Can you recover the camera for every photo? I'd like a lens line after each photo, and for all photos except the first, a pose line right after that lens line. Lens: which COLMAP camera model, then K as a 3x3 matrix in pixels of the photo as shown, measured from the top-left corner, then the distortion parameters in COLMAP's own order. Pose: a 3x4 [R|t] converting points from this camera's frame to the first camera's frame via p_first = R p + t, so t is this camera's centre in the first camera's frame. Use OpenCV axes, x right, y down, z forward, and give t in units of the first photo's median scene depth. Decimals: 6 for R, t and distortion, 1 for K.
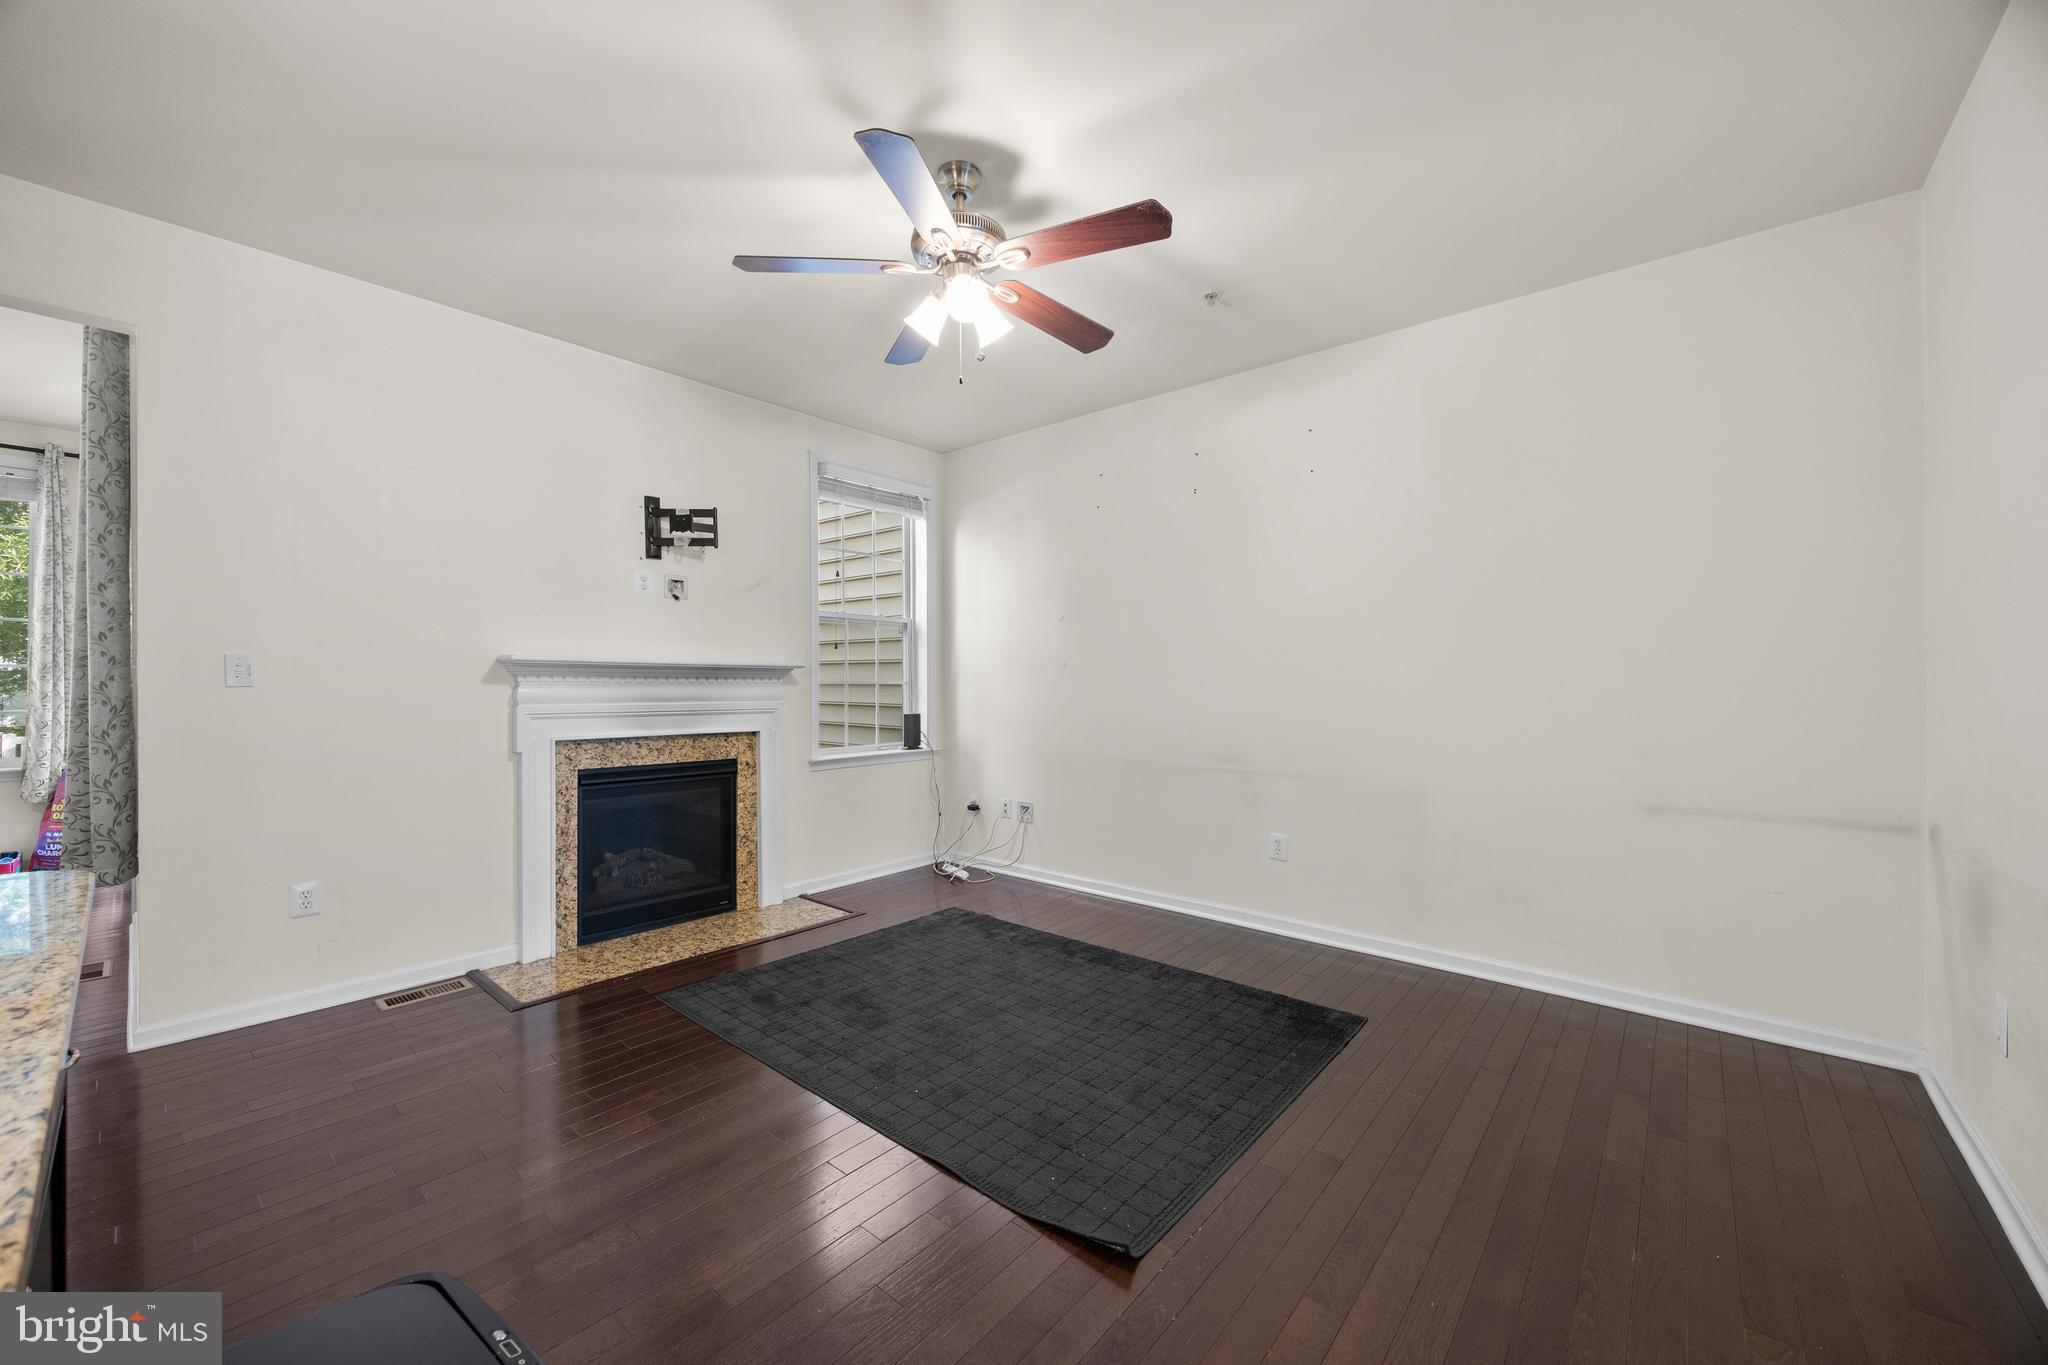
lens RADIAL K [[781.3, 0, 1024.0], [0, 781.3, 682.5], [0, 0, 1]] dist [-0.001545, 0.000046]
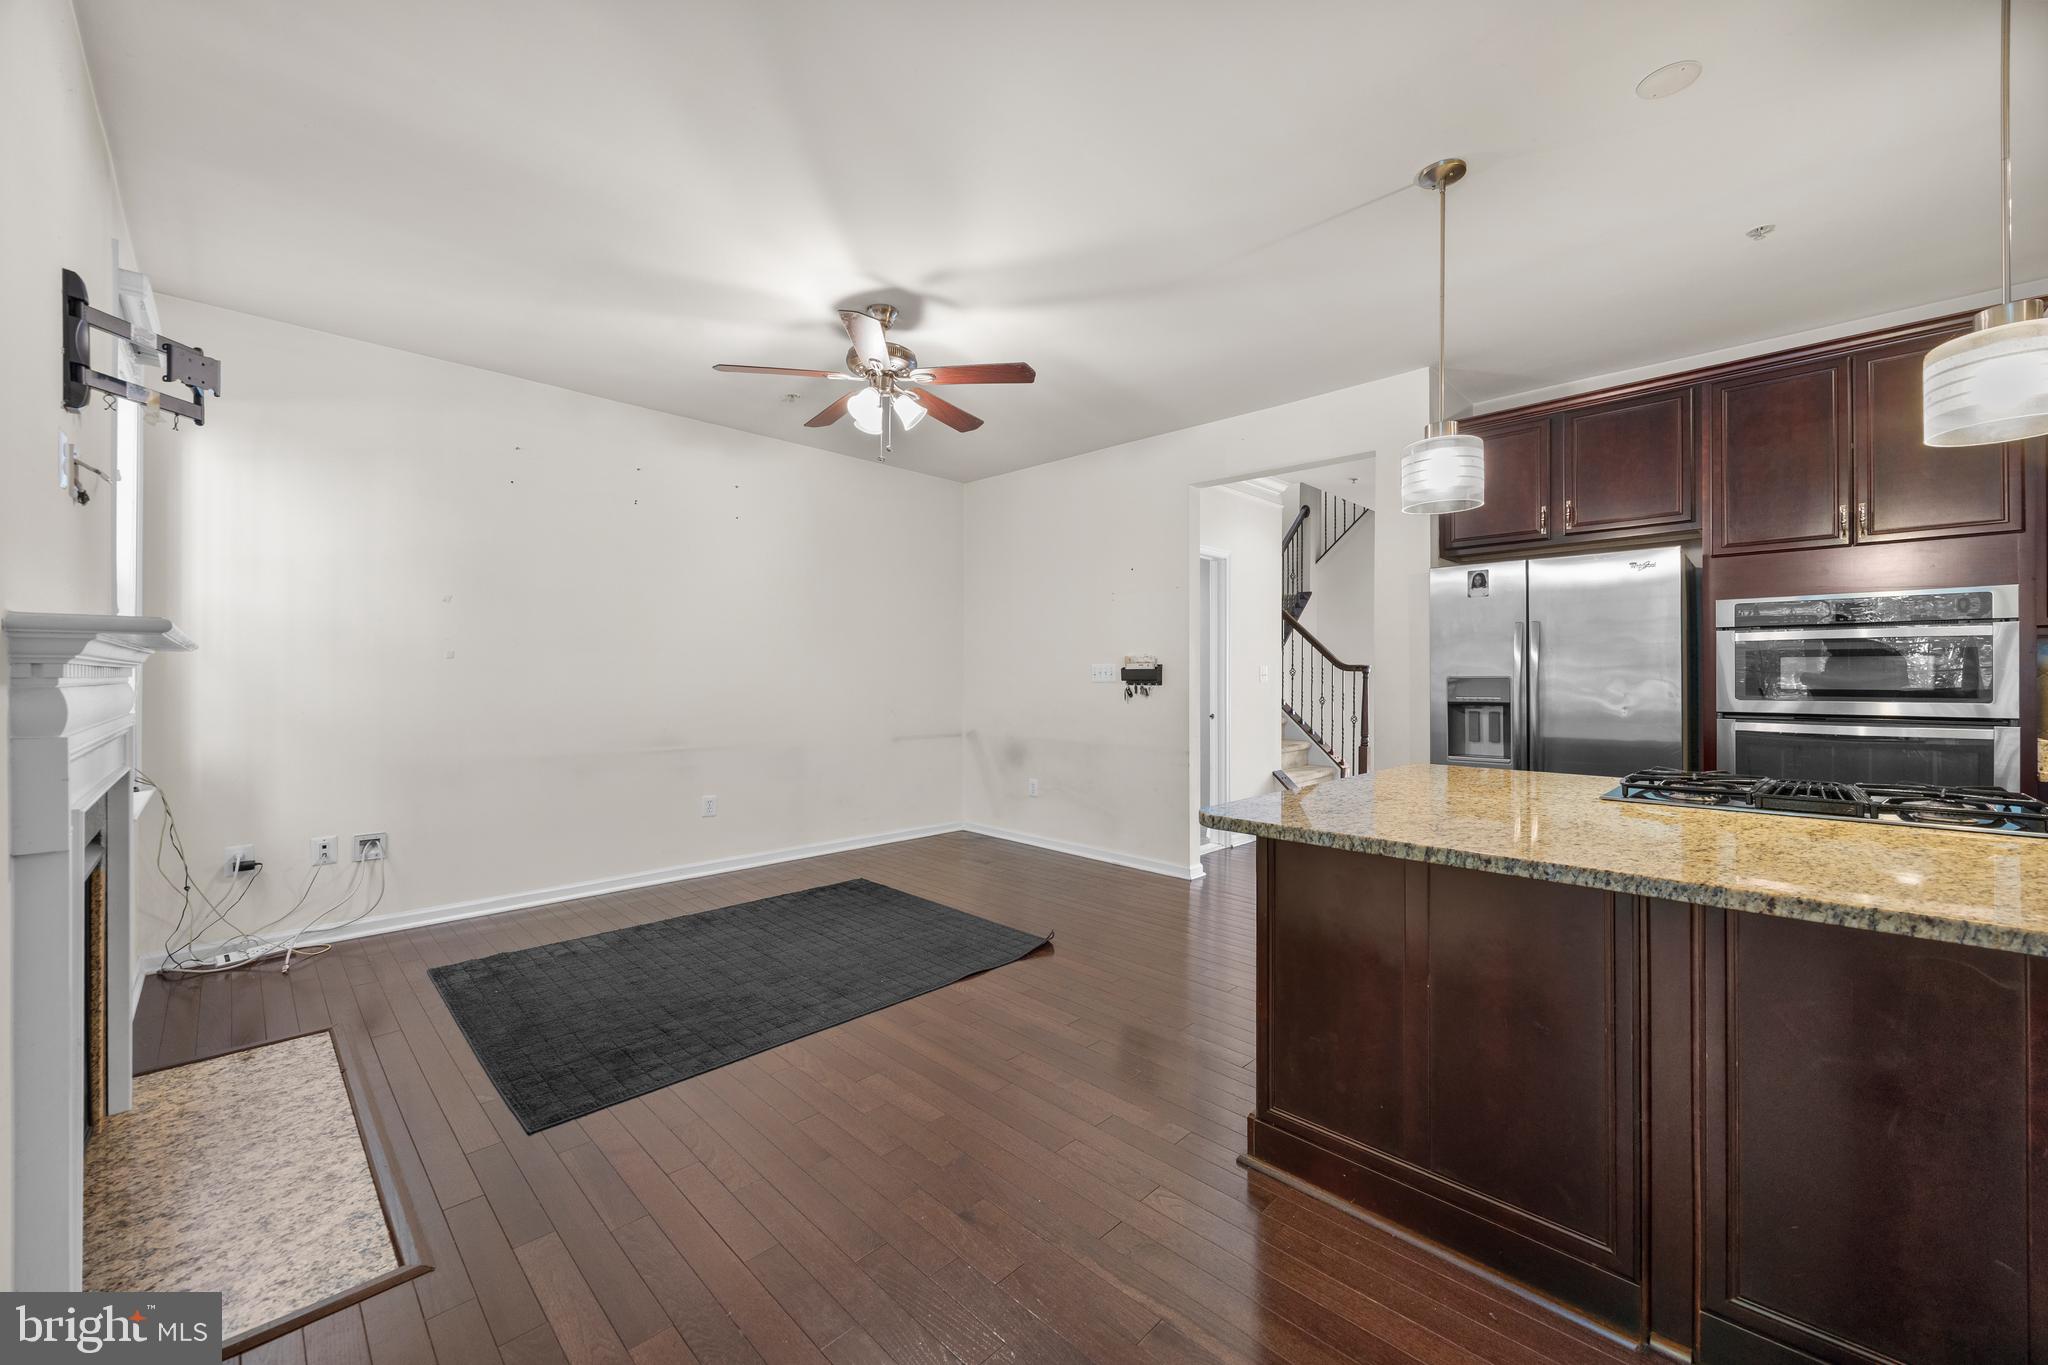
lens RADIAL K [[781.3, 0, 1024.0], [0, 781.3, 682.5], [0, 0, 1]] dist [-0.001545, 0.000046]
pose [[0.060231, -0.009805, 0.998136, -0.949256], [-0.009417, 0.999902, 0.010391, -0.008384], [-0.998140, -0.010026, 0.060132, 0.436610]]
